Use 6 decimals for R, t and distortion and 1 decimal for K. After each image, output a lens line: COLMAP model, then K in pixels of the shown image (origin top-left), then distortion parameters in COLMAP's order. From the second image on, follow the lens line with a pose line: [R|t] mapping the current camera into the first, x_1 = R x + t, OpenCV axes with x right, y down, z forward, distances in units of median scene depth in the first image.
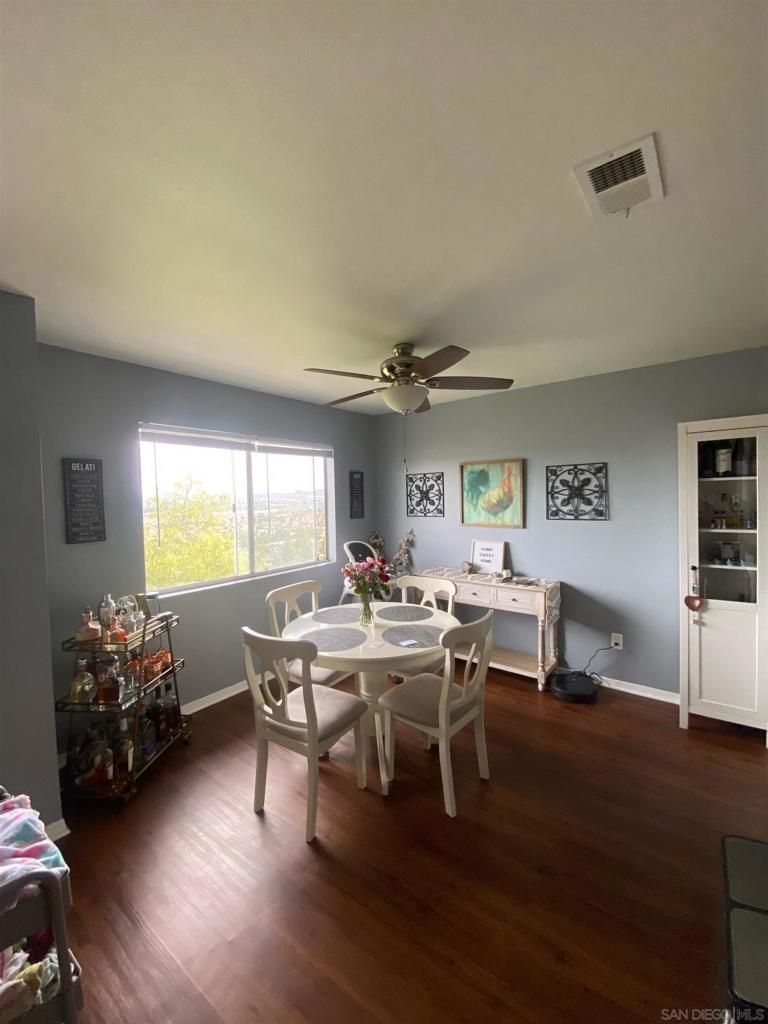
lens RADIAL K [[419.4, 0, 385.4], [0, 419.4, 515.5], [0, 0, 1]] dist [0.022265, 0.000061]
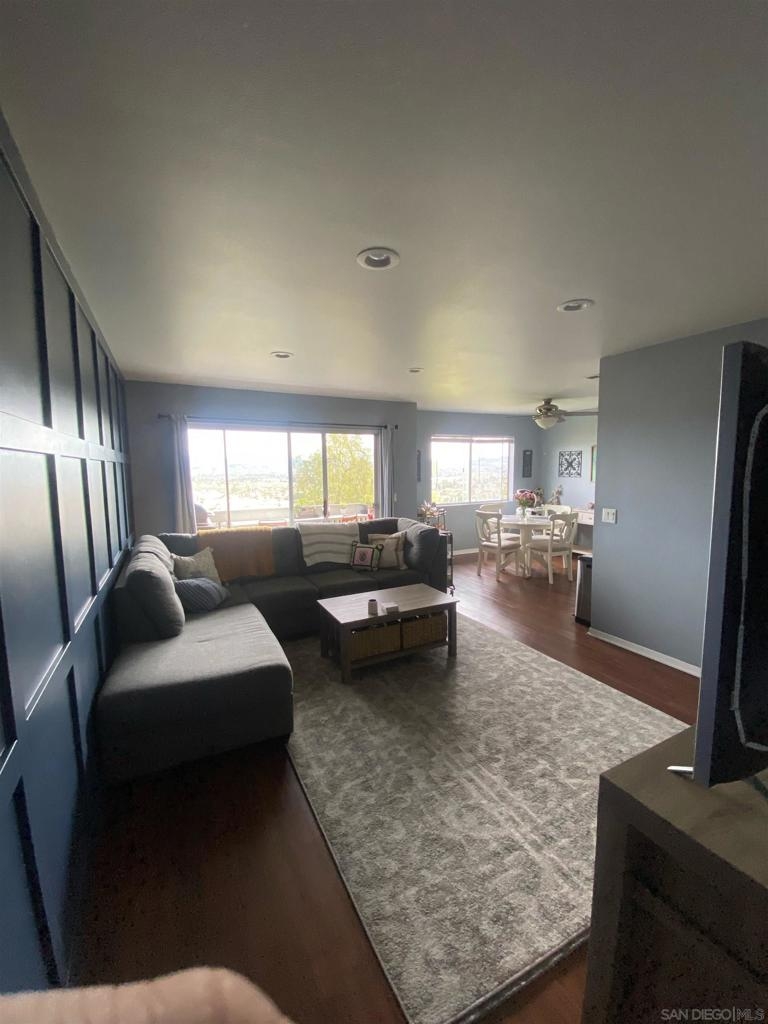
lens RADIAL K [[419.4, 0, 376.5], [0, 419.4, 514.7], [0, 0, 1]] dist [0.022265, 0.000061]
pose [[0.901756, 0.056698, -0.428511, 0.135194], [-0.024228, 0.996431, 0.080858, 0.036841], [0.431566, -0.062532, 0.899911, -0.908296]]
